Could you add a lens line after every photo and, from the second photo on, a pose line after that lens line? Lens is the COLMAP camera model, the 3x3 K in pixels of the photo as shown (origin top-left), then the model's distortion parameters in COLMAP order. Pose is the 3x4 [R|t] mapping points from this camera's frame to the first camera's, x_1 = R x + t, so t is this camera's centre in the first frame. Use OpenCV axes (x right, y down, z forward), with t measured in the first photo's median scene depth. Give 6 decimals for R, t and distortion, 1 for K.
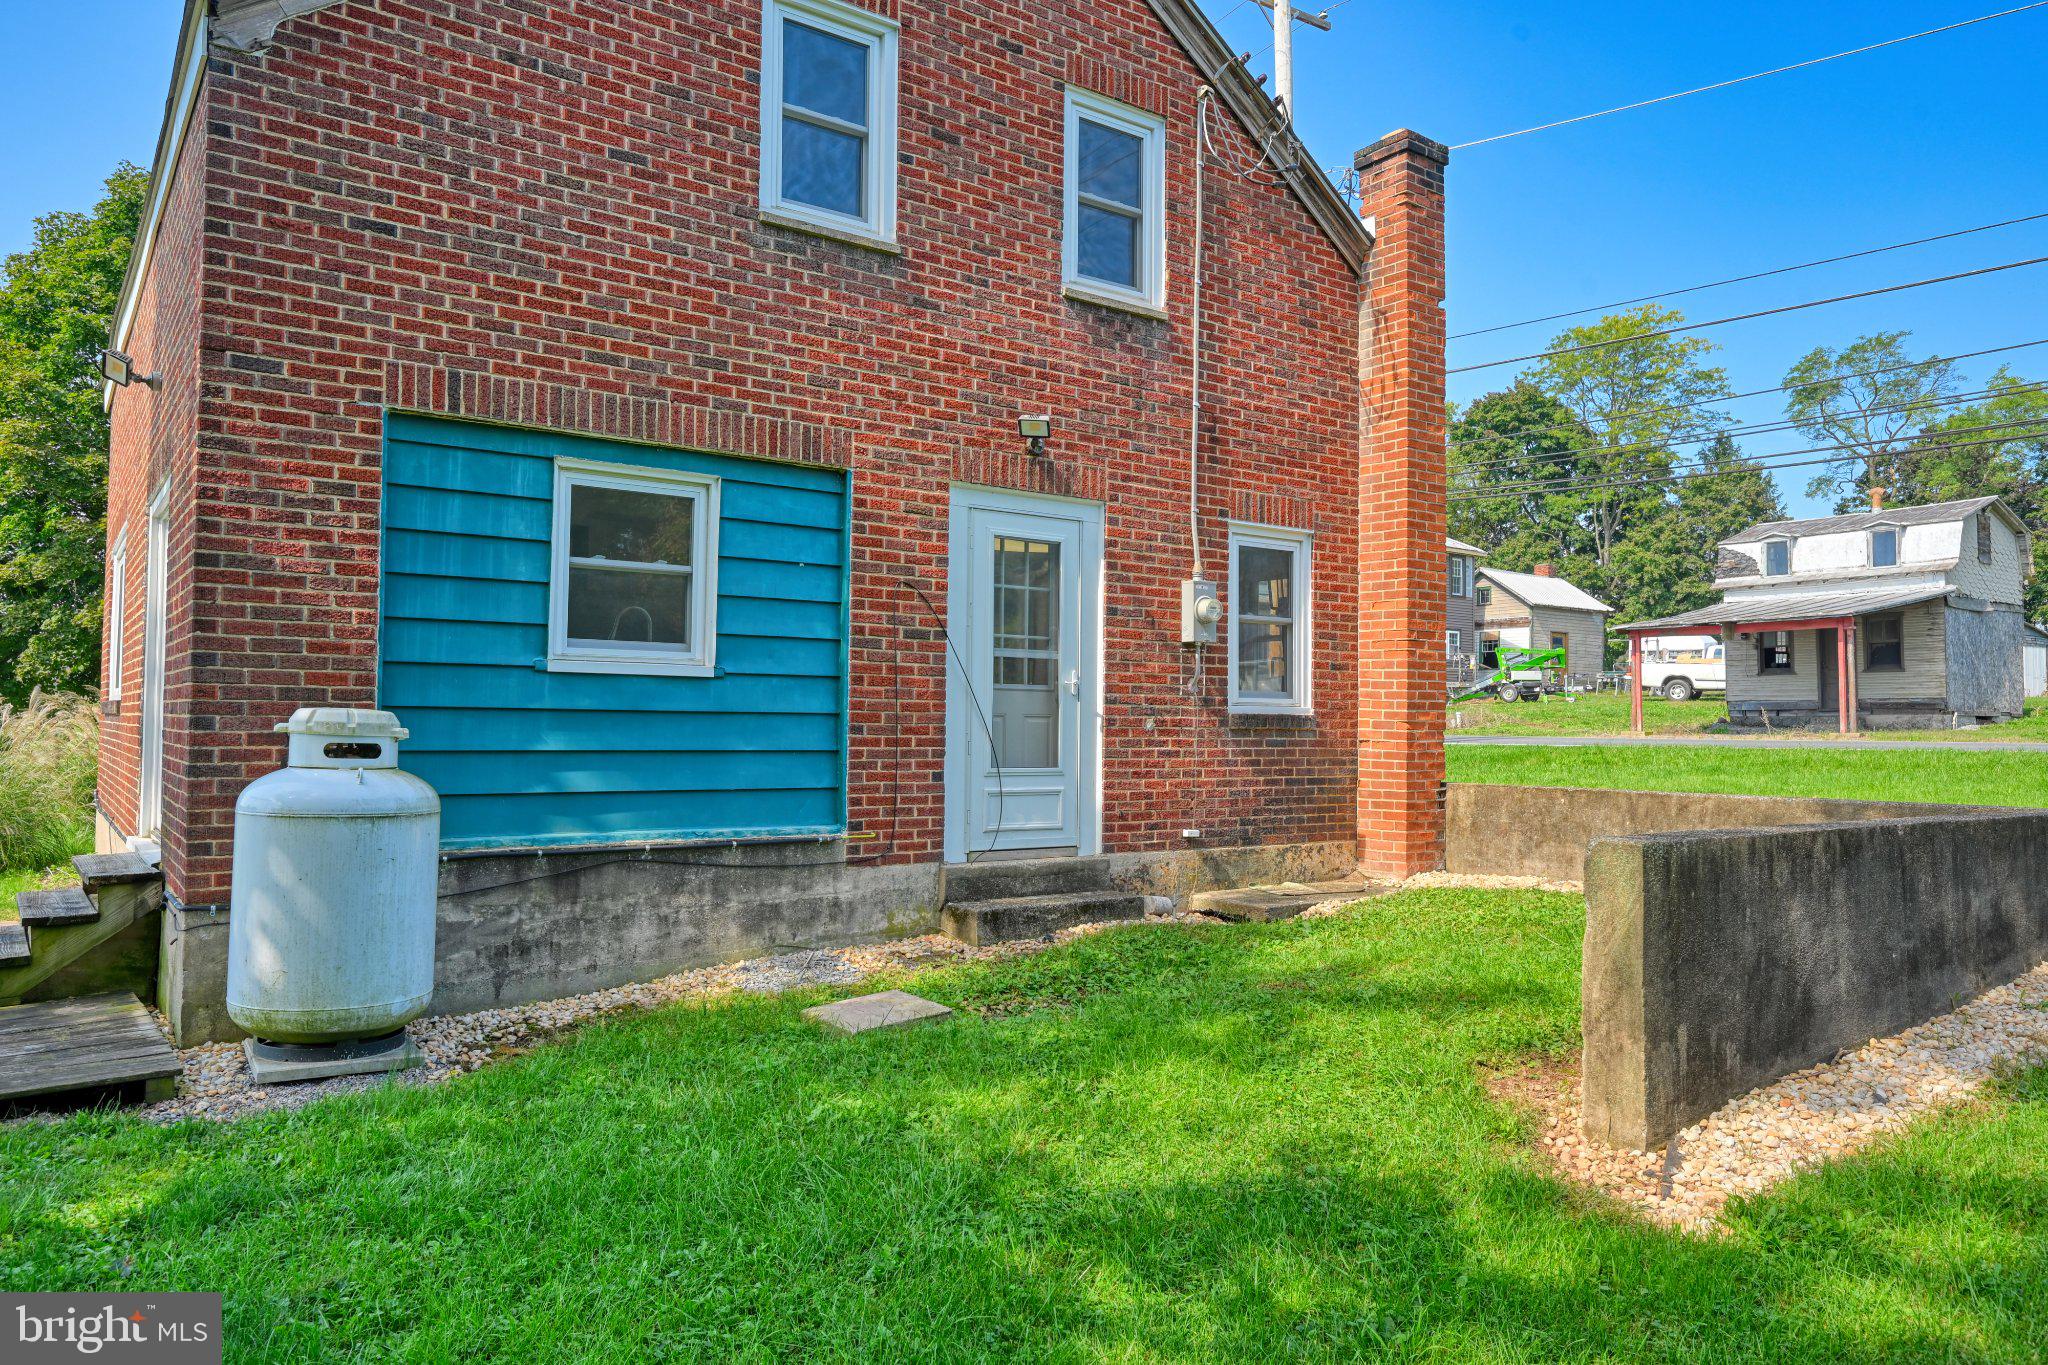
lens RADIAL K [[1361.9, 0, 1018.3], [0, 1361.9, 677.4], [0, 0, 1]] dist [-0.003823, 0.005752]
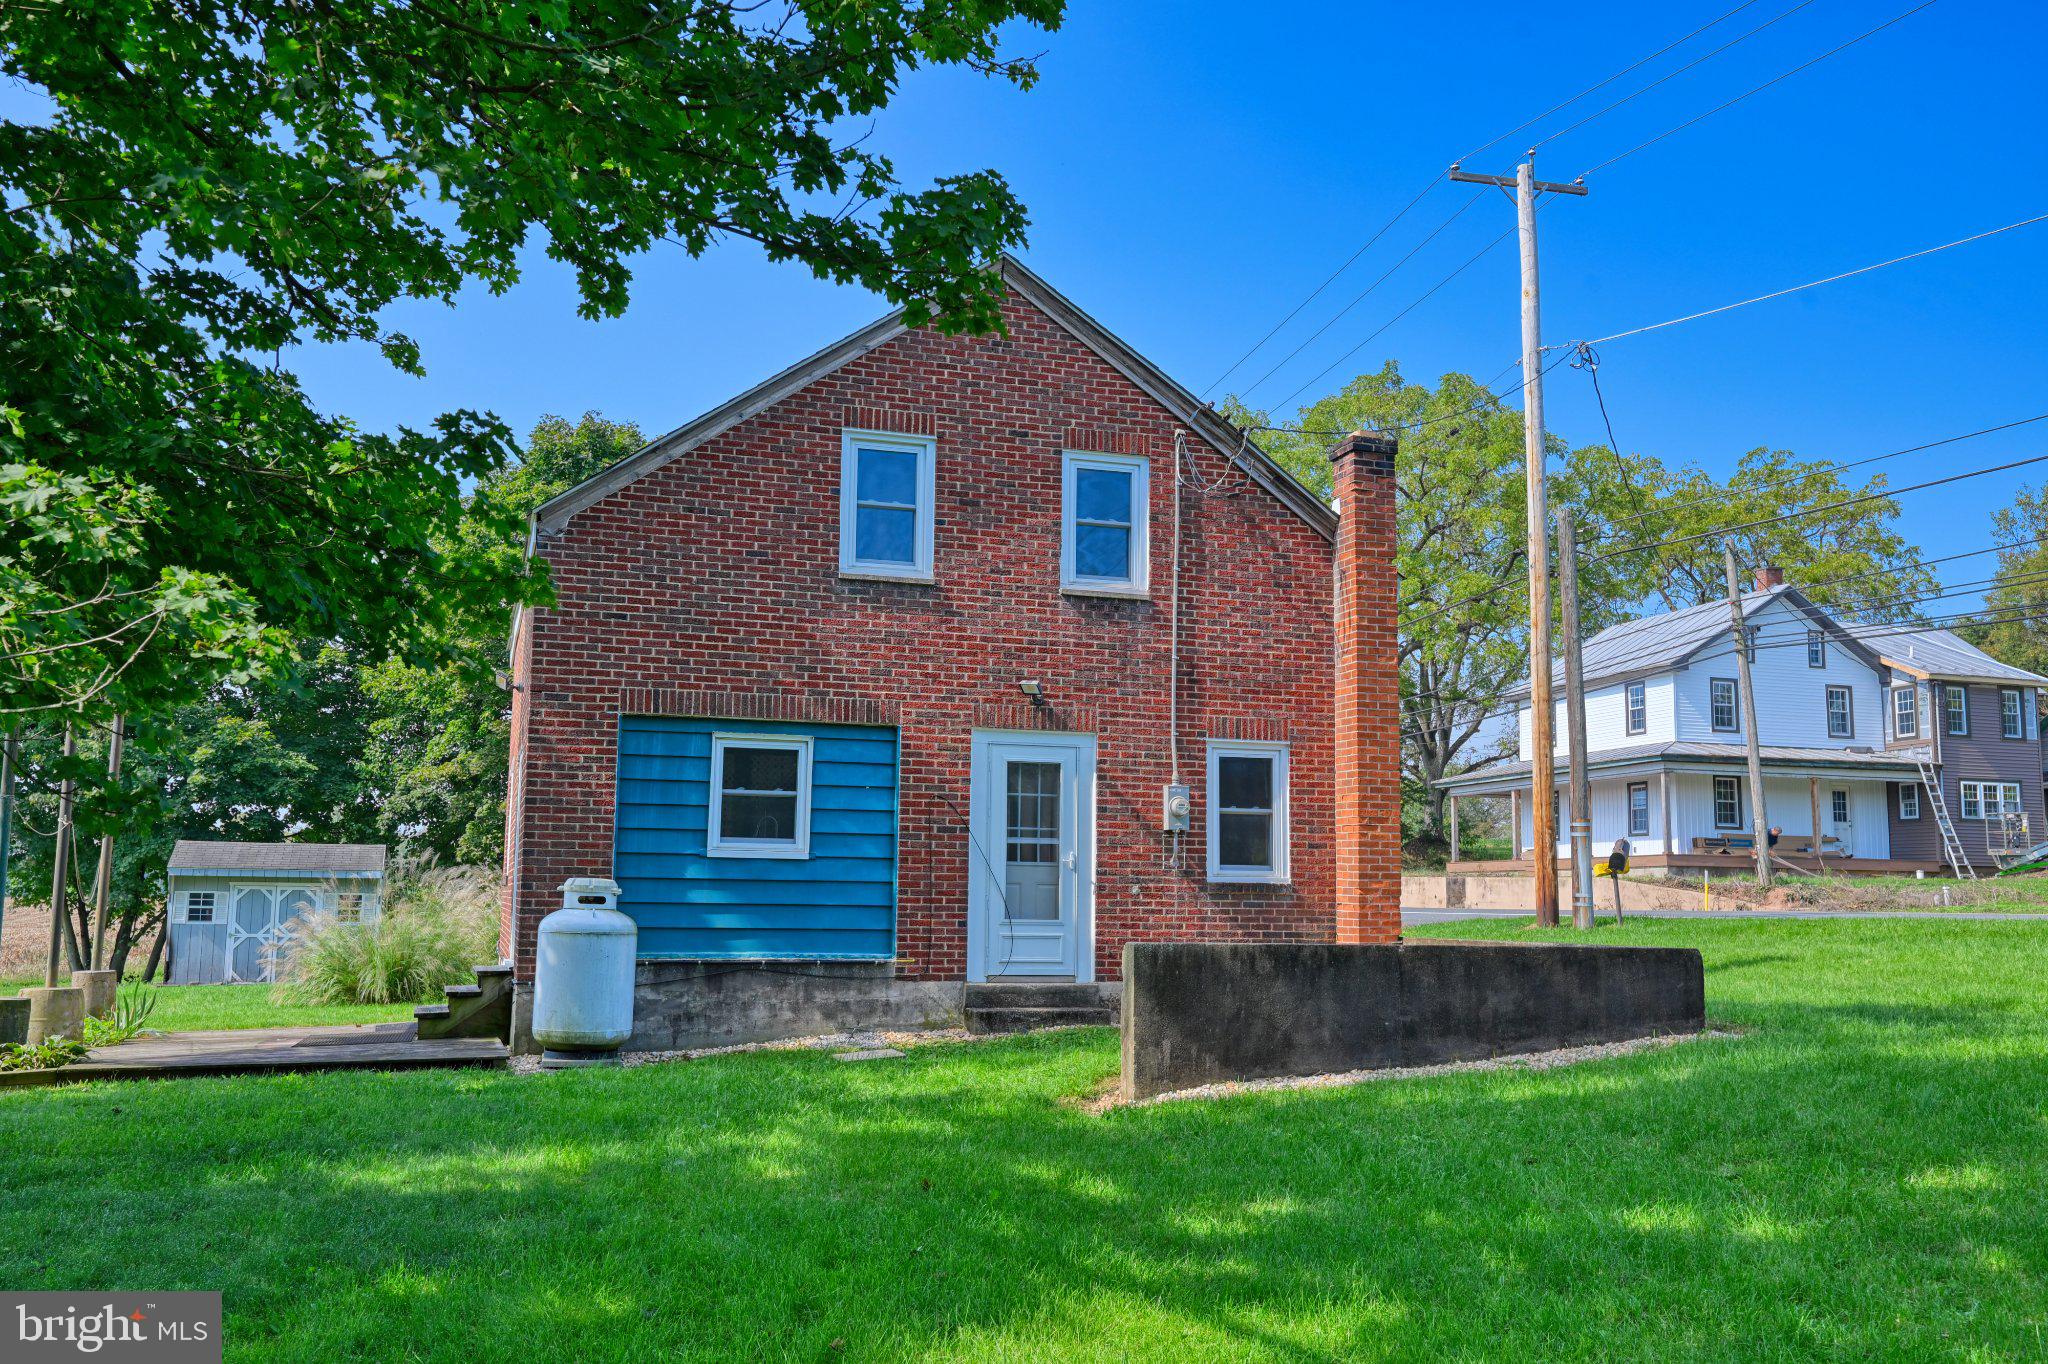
lens RADIAL K [[1725.7, 0, 1027.9], [0, 1725.7, 683.0], [0, 0, 1]] dist [-0.000516, -0.005190]
pose [[0.949319, -0.038871, -0.311902, 0.634442], [0.009193, 0.995332, -0.096066, -0.008795], [0.314180, 0.088330, 0.945245, -0.832592]]
